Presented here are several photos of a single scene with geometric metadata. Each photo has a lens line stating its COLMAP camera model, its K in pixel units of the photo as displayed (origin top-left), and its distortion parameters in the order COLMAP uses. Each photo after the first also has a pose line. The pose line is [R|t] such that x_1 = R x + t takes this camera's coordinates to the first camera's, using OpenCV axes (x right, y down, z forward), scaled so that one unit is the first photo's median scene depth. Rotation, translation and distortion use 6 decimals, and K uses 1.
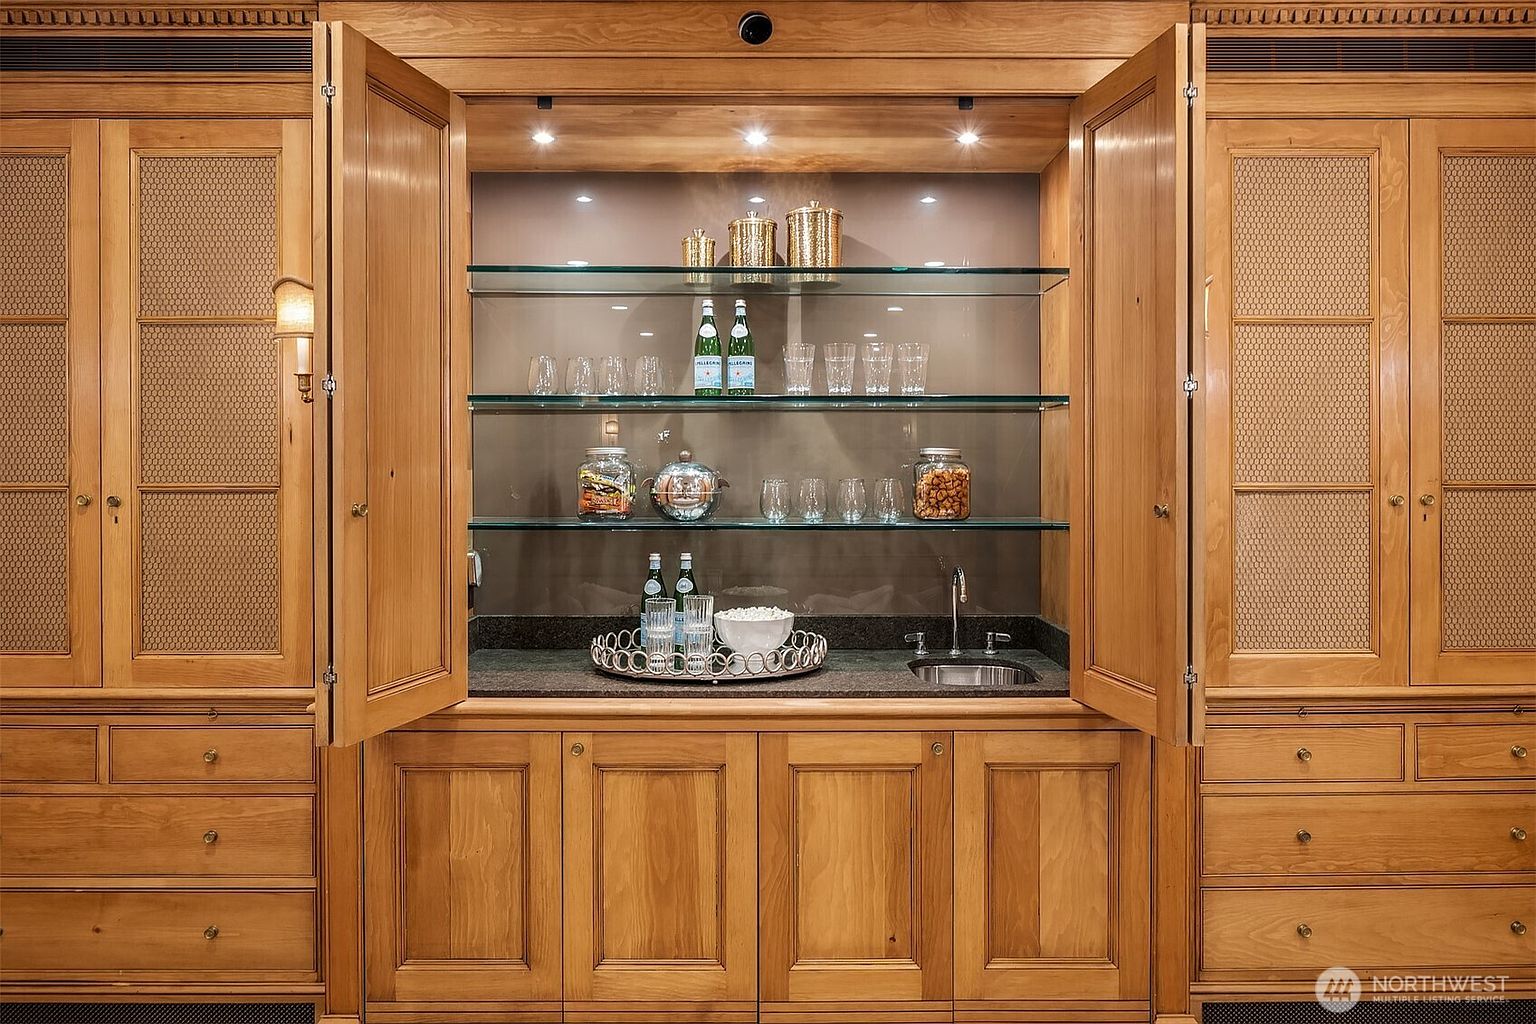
lens RADIAL K [[1159.0, 0, 768.0], [0, 1159.0, 512.0], [0, 0, 1]] dist [-0.008099, -0.002966]
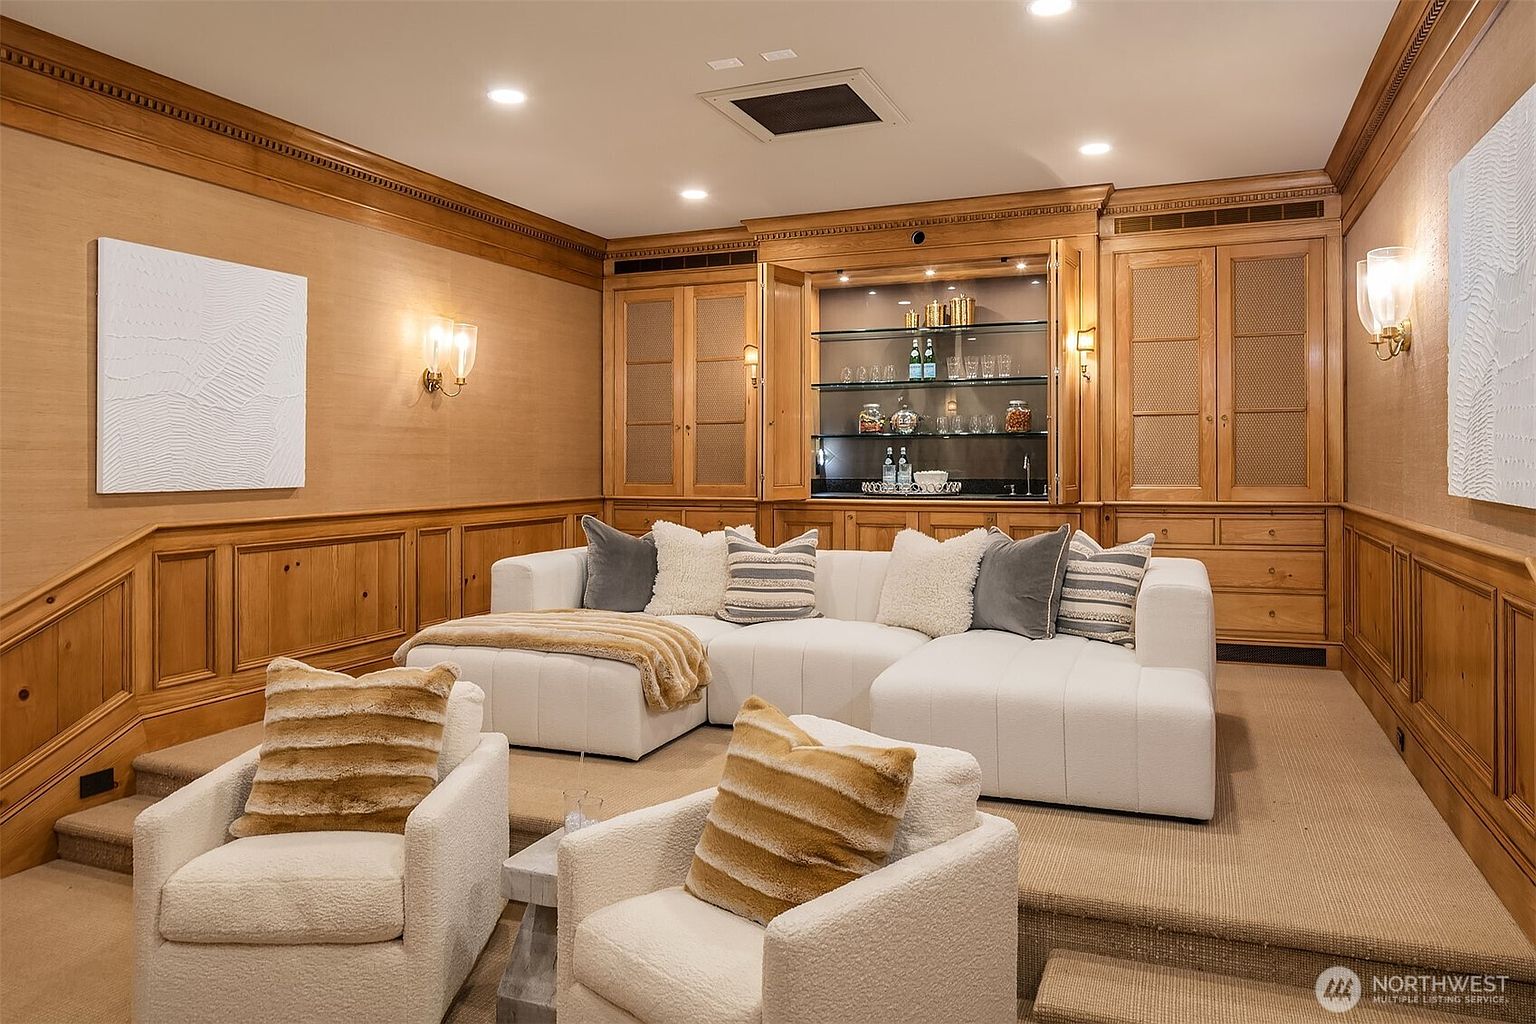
lens RADIAL K [[1065.7, 0, 773.9], [0, 1065.7, 481.6], [0, 0, 1]] dist [-0.000814, 0.002931]
pose [[0.937092, 0.000267, -0.349083, 0.447710], [-0.004470, 0.999927, -0.011235, 0.132213], [0.349055, 0.012088, 0.937024, -1.149194]]
